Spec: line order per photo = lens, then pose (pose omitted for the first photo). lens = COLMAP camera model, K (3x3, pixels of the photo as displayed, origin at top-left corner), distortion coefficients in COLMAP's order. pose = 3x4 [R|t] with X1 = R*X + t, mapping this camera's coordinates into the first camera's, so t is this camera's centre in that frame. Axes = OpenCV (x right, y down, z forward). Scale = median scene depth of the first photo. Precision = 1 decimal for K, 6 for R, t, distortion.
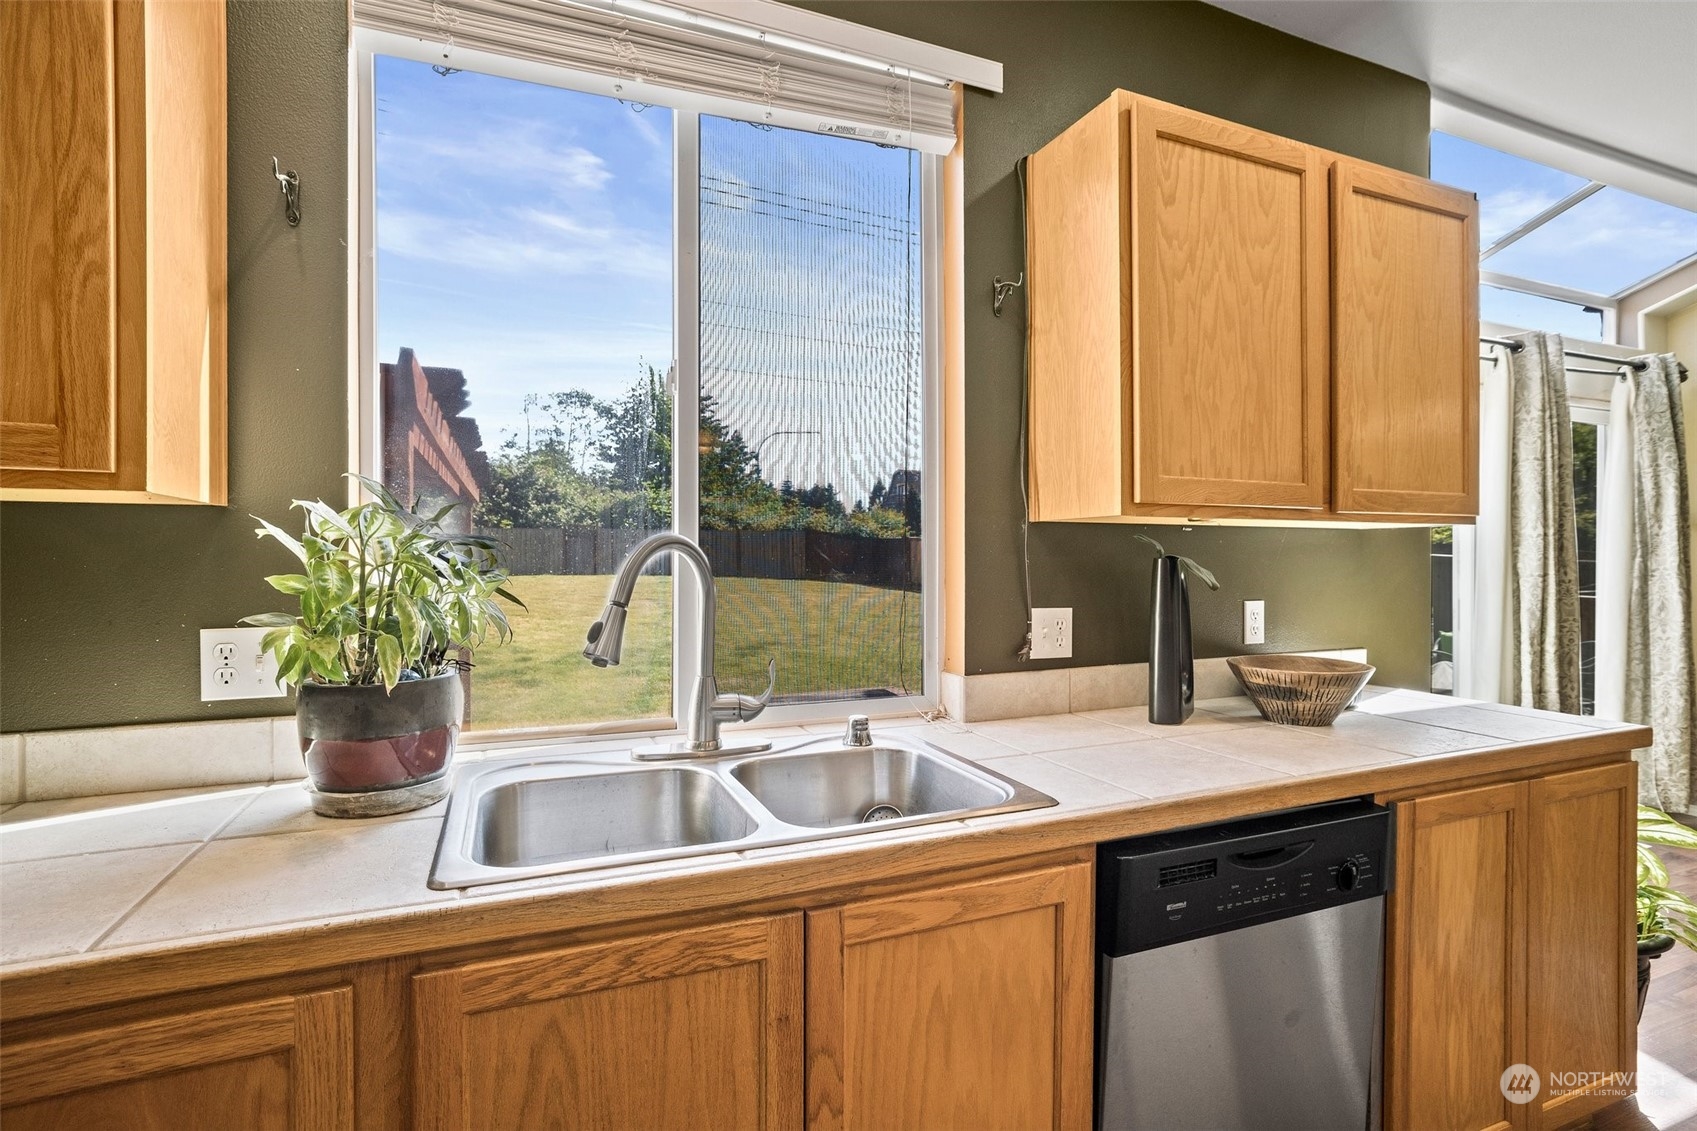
lens RADIAL K [[805.3, 0, 848.5], [0, 805.3, 565.5], [0, 0, 1]] dist [-0.017882, 0.000199]
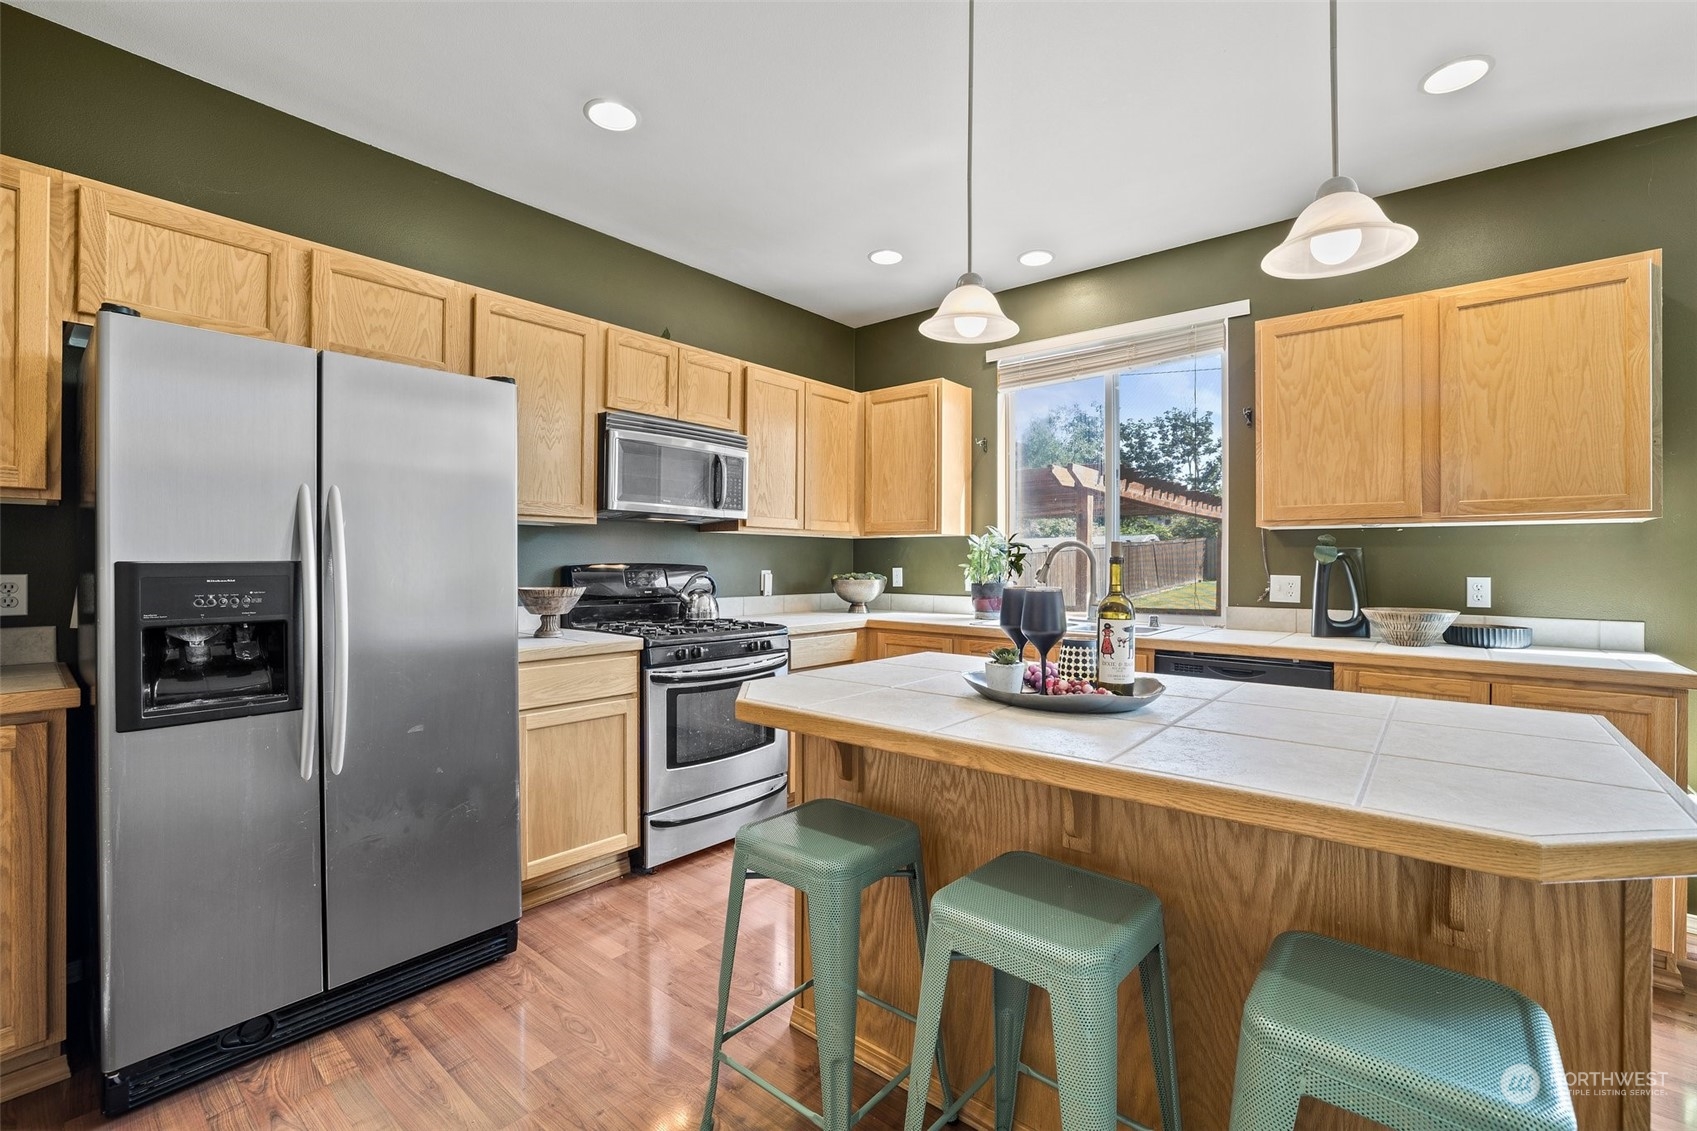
lens RADIAL K [[728.0, 0, 848.5], [0, 728.0, 565.5], [0, 0, 1]] dist [-0.041169, 0.000432]
pose [[0.462674, 0.006284, -0.886506, 1.414612], [-0.014023, 0.999902, -0.000231, 0.050142], [0.886418, 0.012538, 0.462717, -0.747416]]
